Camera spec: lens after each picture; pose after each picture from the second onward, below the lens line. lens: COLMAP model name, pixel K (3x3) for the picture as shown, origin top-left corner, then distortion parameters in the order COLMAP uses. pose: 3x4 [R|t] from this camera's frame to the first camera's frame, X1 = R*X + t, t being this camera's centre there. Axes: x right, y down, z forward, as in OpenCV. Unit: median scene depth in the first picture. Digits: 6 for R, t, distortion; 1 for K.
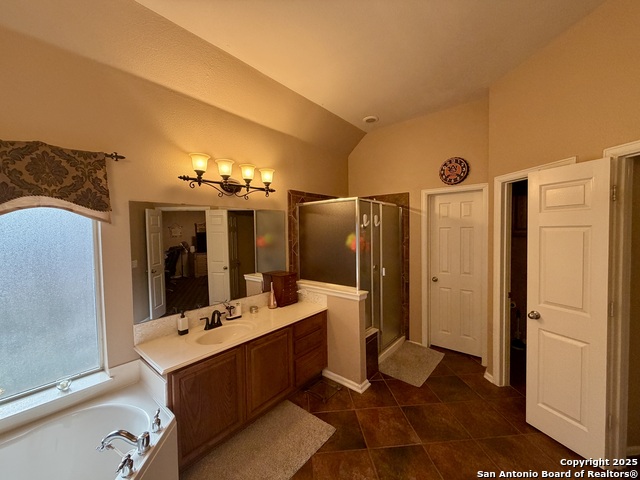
lens RADIAL K [[252.3, 0, 321.2], [0, 252.3, 238.7], [0, 0, 1]] dist [0.002495, -0.000052]
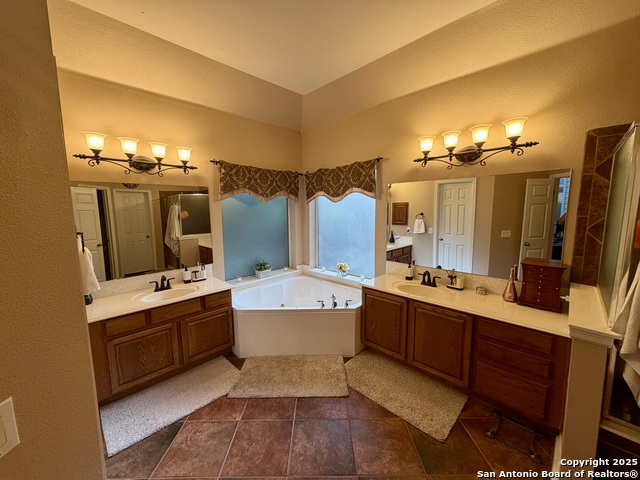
lens RADIAL K [[252.3, 0, 321.0], [0, 252.3, 239.9], [0, 0, 1]] dist [0.002495, -0.000052]
pose [[-0.082834, 0.136568, -0.987161, 0.825103], [-0.021723, 0.990083, 0.138795, -0.011137], [0.996327, 0.032941, -0.079046, 0.649485]]
